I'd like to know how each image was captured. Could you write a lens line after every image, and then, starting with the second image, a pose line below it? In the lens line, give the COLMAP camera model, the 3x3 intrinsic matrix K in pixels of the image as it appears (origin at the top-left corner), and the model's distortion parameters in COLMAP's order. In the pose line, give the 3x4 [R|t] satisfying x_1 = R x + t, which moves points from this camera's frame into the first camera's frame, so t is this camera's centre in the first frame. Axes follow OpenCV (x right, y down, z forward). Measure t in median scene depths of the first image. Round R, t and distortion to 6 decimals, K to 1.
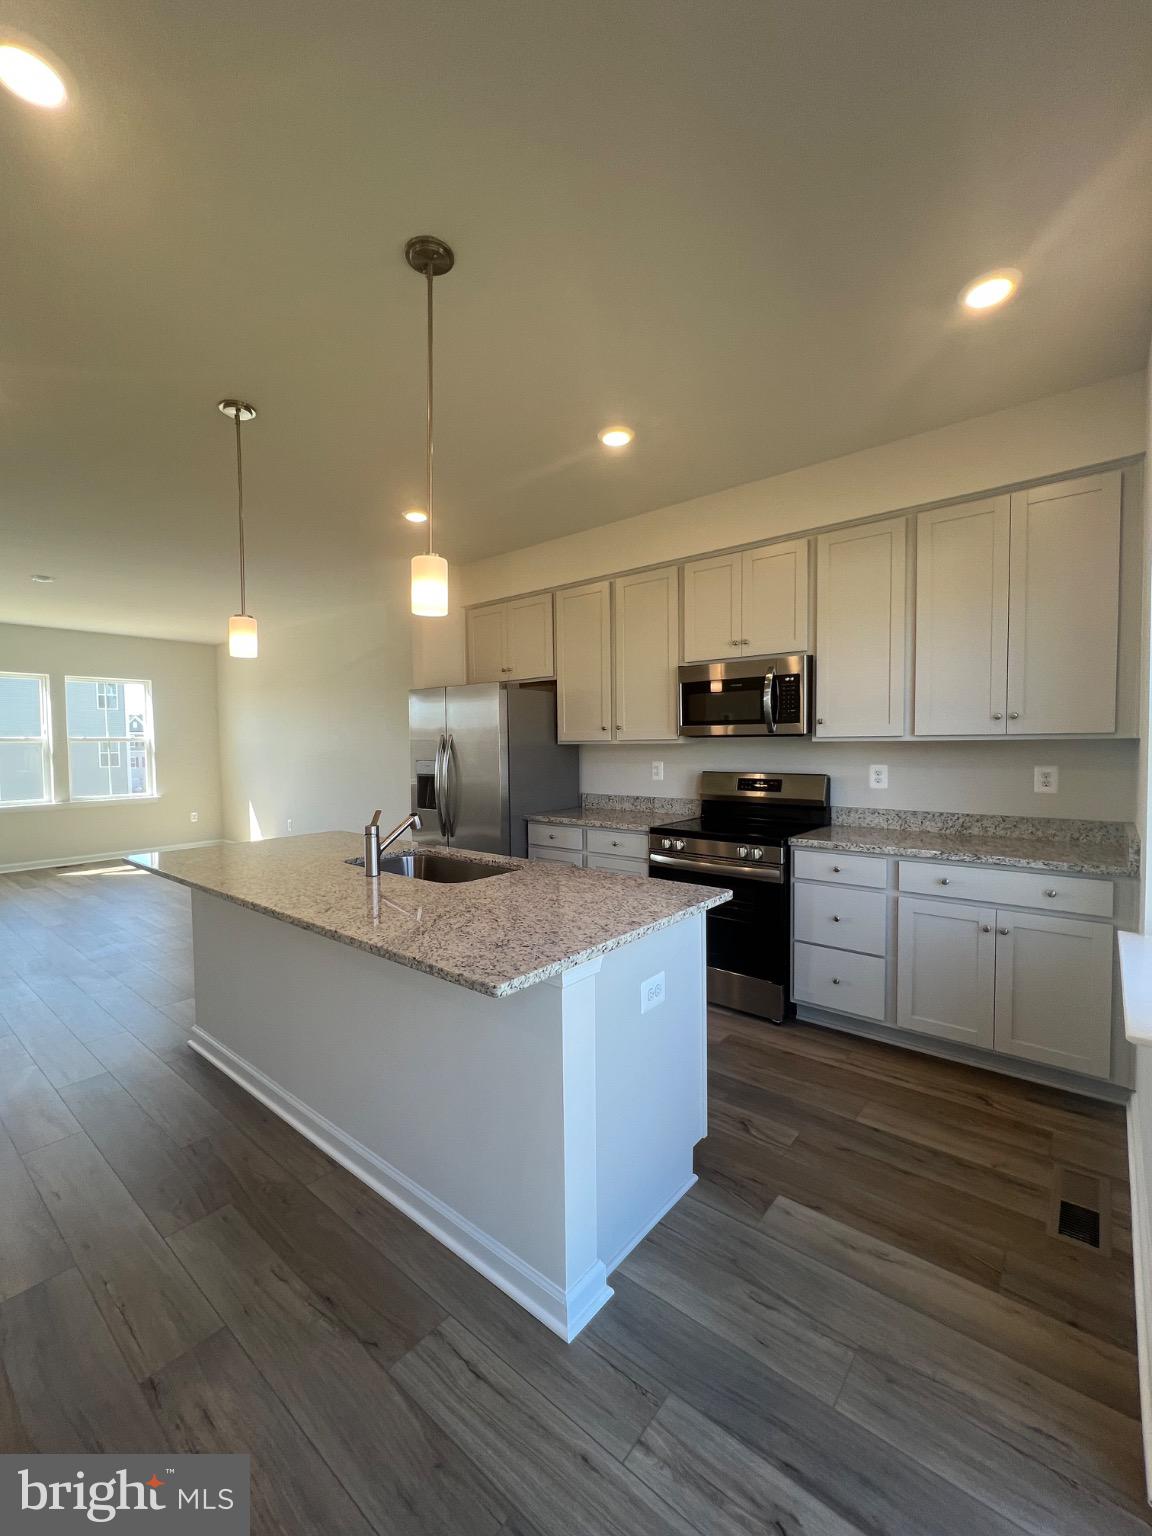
lens RADIAL K [[639.8, 0, 571.1], [0, 639.8, 768.3], [0, 0, 1]] dist [-0.000610, 0.000063]
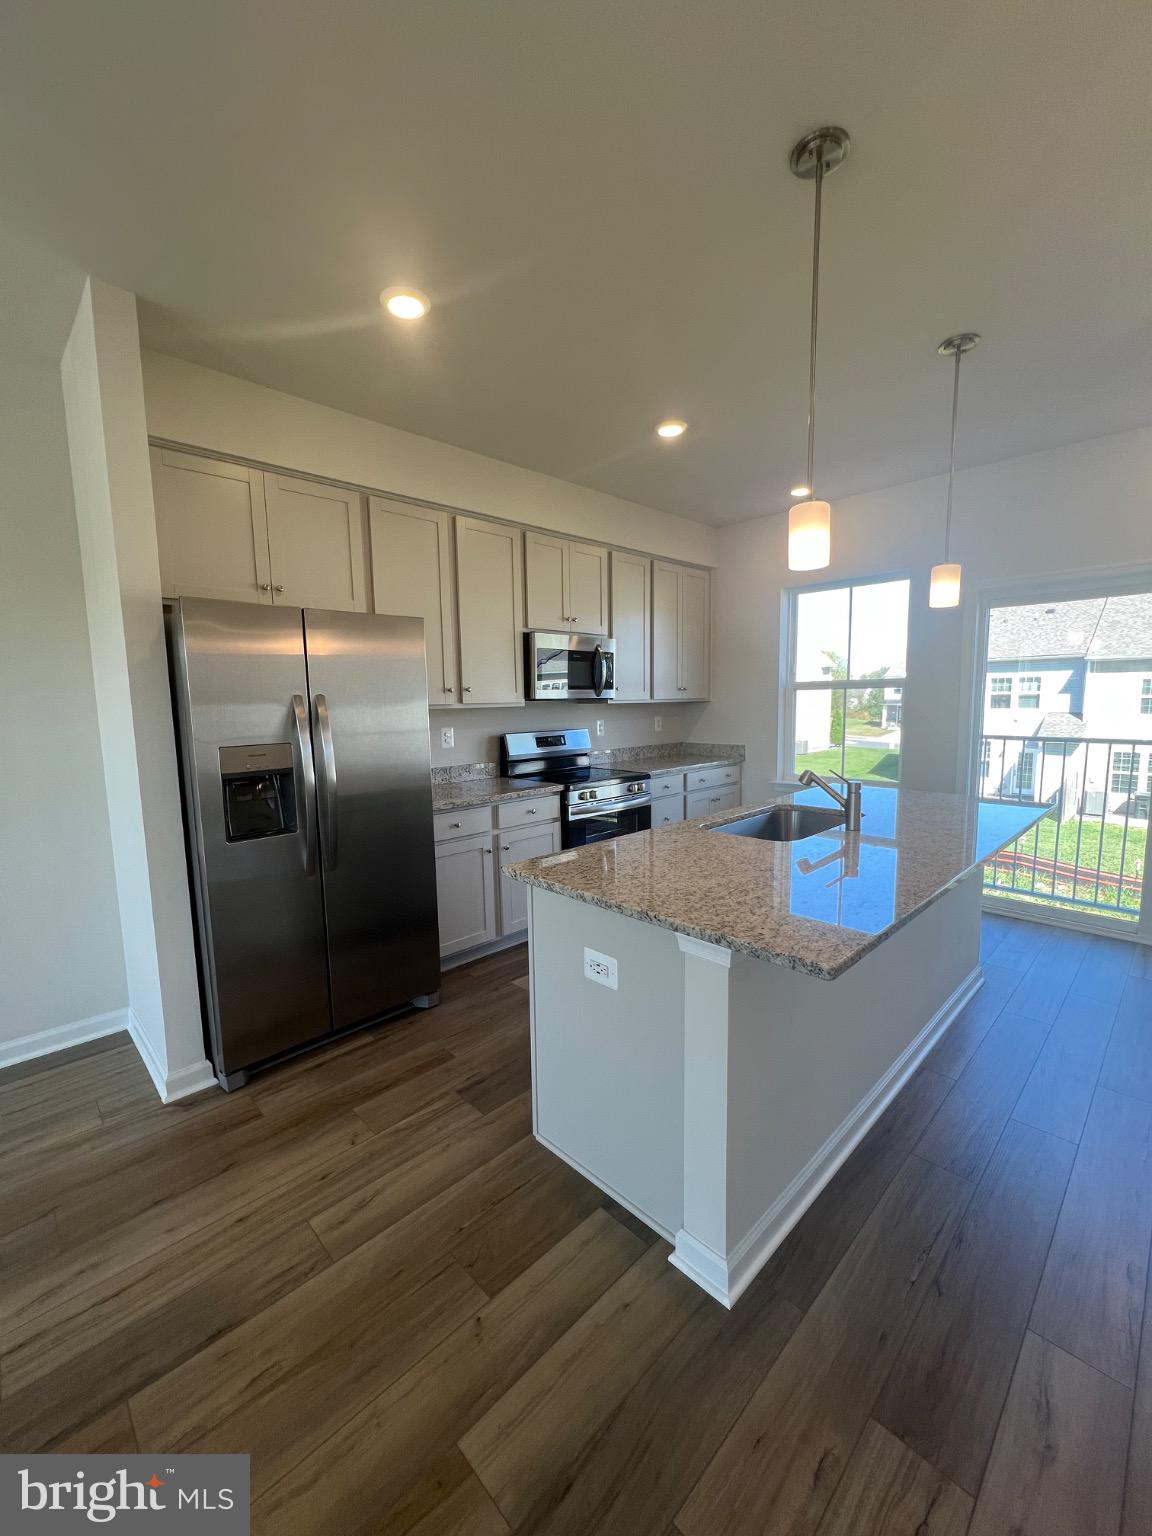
lens RADIAL K [[614.7, 0, 572.2], [0, 614.7, 768.7], [0, 0, 1]] dist [-0.000084, -0.000229]
pose [[0.102095, -0.104180, 0.989304, -0.930190], [0.055696, 0.993540, 0.098878, -0.037283], [-0.993214, 0.045005, 0.107237, 0.938031]]
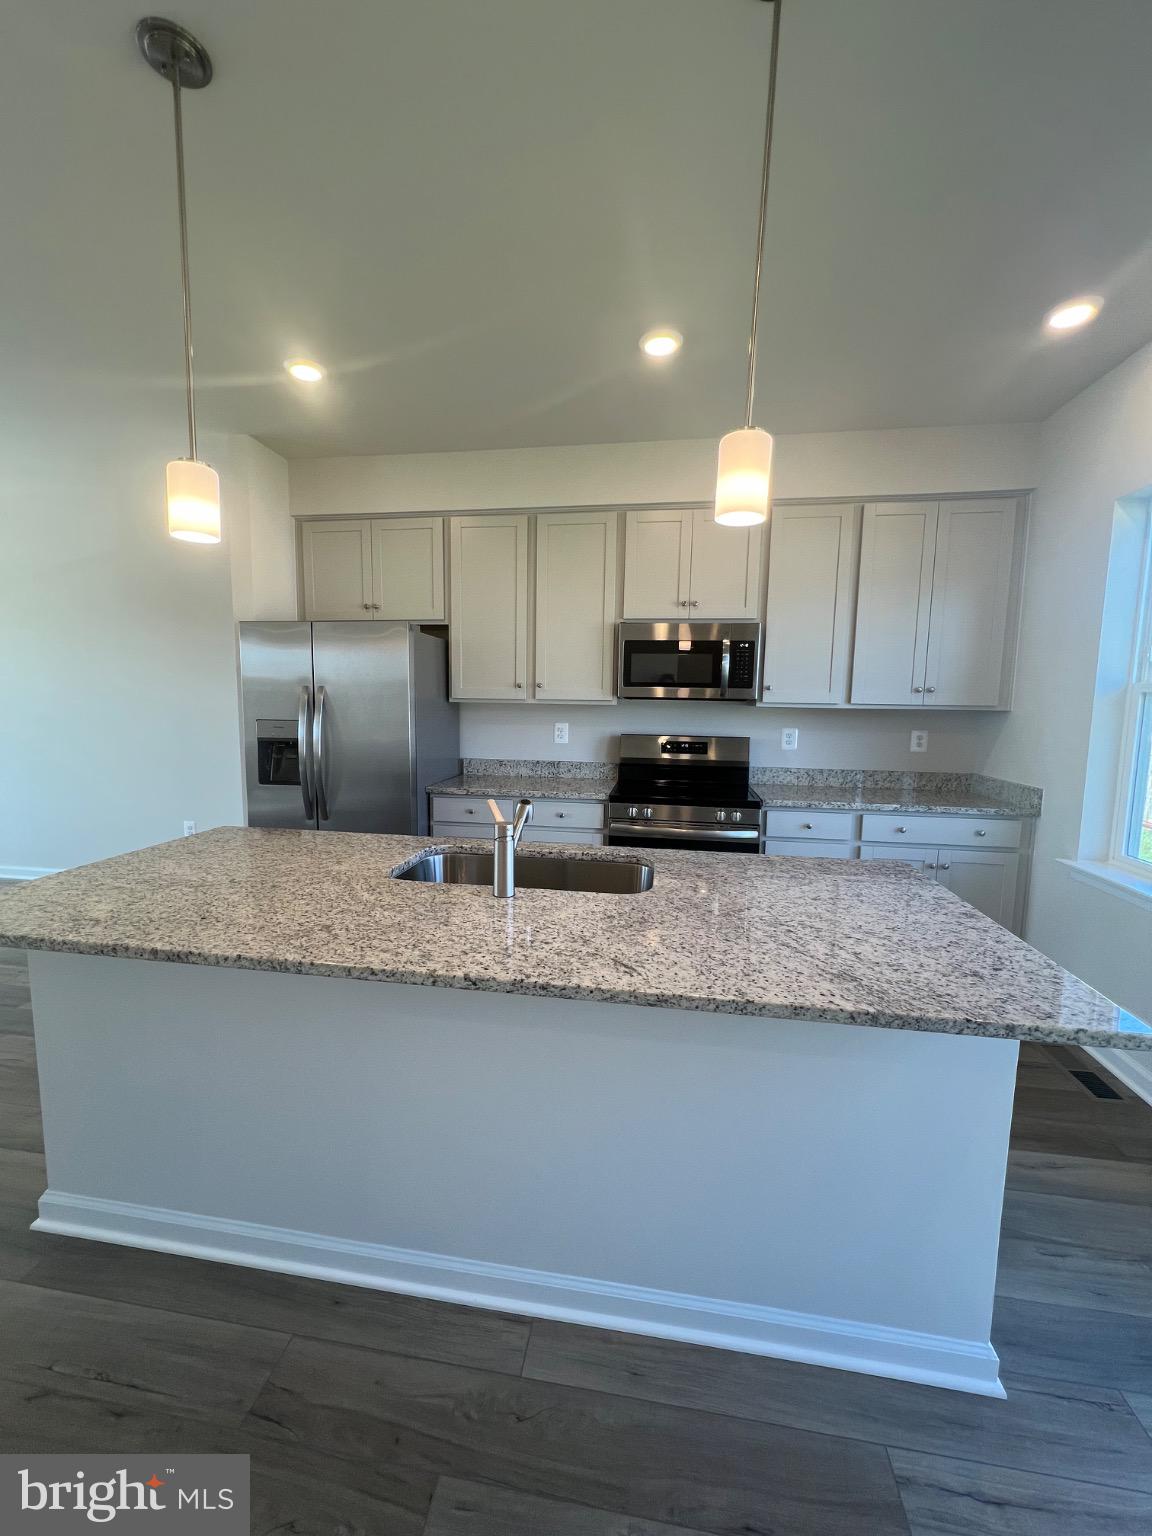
lens RADIAL K [[614.7, 0, 572.2], [0, 614.7, 768.7], [0, 0, 1]] dist [-0.000084, -0.000229]
pose [[0.855432, -0.033522, 0.516828, -0.408583], [-0.004181, 0.997424, 0.071615, -0.010841], [-0.517898, -0.063422, 0.853088, 0.284441]]
